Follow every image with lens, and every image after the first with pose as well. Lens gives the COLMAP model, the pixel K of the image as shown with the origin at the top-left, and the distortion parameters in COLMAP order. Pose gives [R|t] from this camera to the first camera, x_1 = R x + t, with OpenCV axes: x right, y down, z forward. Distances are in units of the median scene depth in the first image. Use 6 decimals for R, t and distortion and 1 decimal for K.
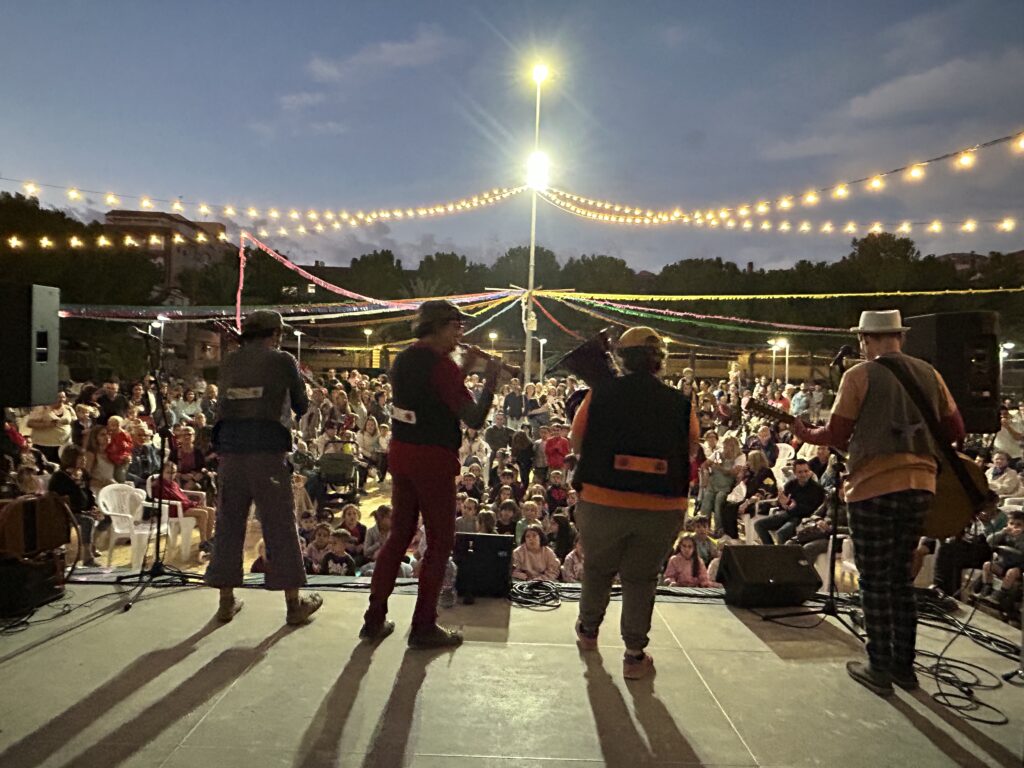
lens RADIAL K [[675.2, 0, 504.0], [0, 675.2, 386.1], [0, 0, 1]] dist [0.001520, -0.005892]
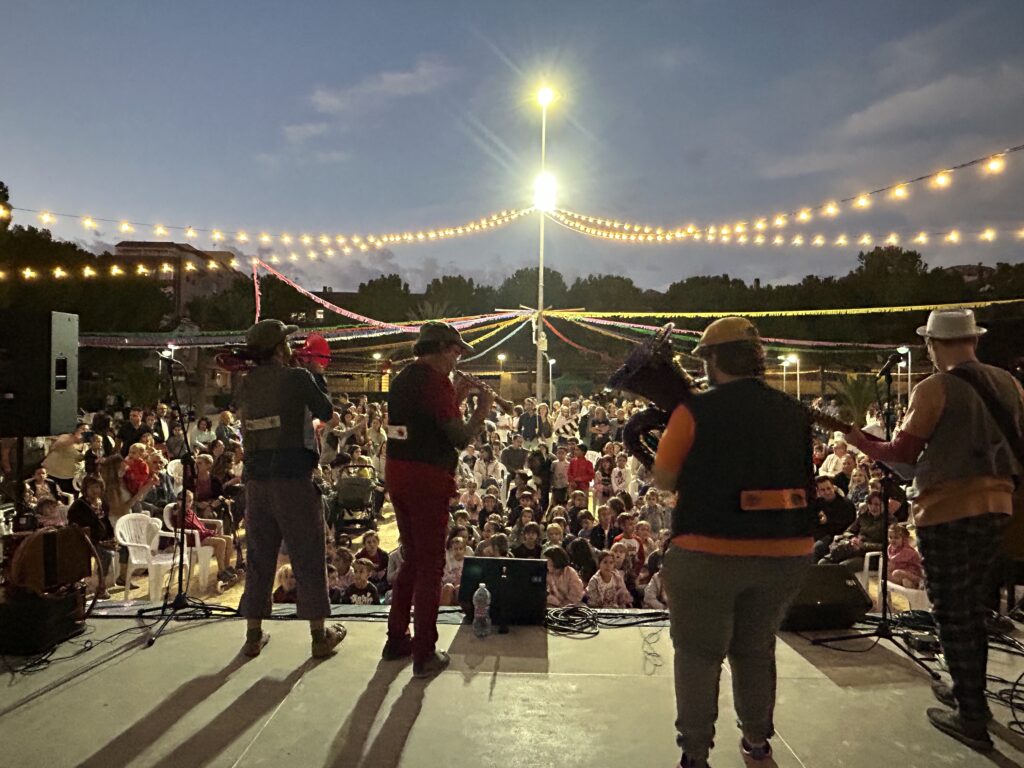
lens RADIAL K [[675.2, 0, 504.5], [0, 675.2, 385.1], [0, 0, 1]] dist [0.001520, -0.005892]
pose [[0.999742, -0.020452, -0.009831, -0.016512], [0.020112, 0.999236, -0.033506, 0.001607], [0.010509, 0.033300, 0.999390, 0.013911]]
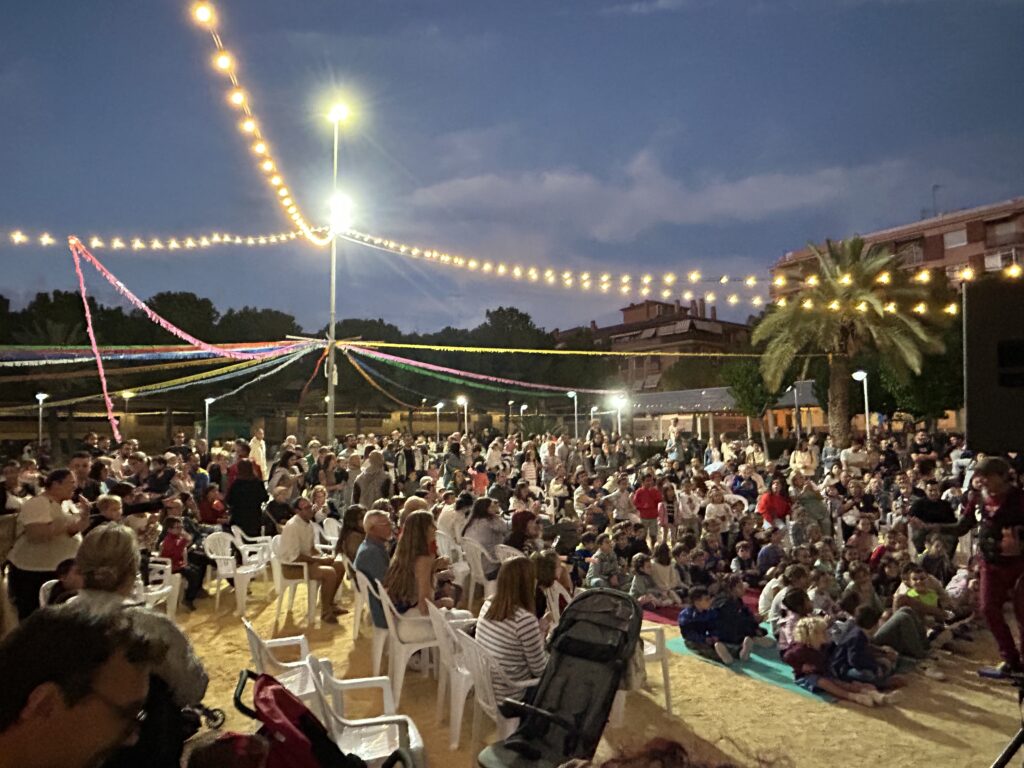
lens RADIAL K [[675.2, 0, 496.1], [0, 675.2, 398.0], [0, 0, 1]] dist [0.001520, -0.005892]
pose [[0.810095, -0.004819, 0.586279, -0.859650], [0.047632, 0.997202, -0.057619, -0.008710], [-0.584360, 0.074602, 0.808058, 0.398079]]
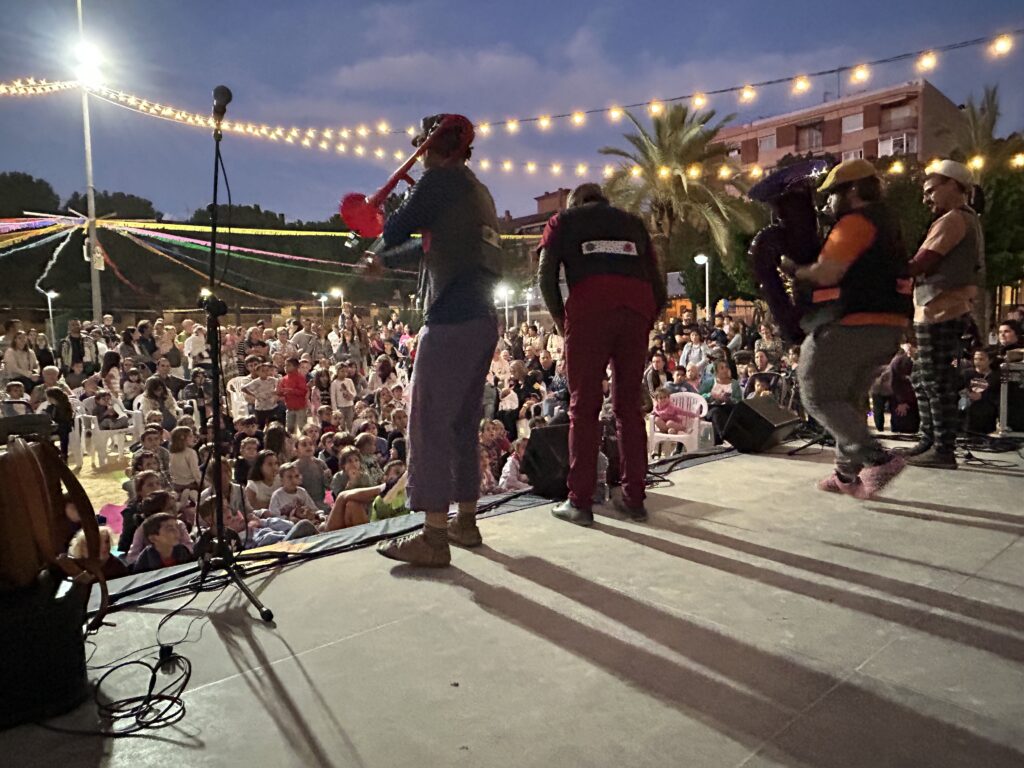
lens RADIAL K [[675.2, 0, 510.7], [0, 675.2, 385.5], [0, 0, 1]] dist [0.001520, -0.005892]
pose [[0.754018, -0.098208, 0.649470, -0.337685], [0.060633, 0.994945, 0.080055, 0.051132], [-0.654049, -0.020983, 0.756161, 0.210823]]
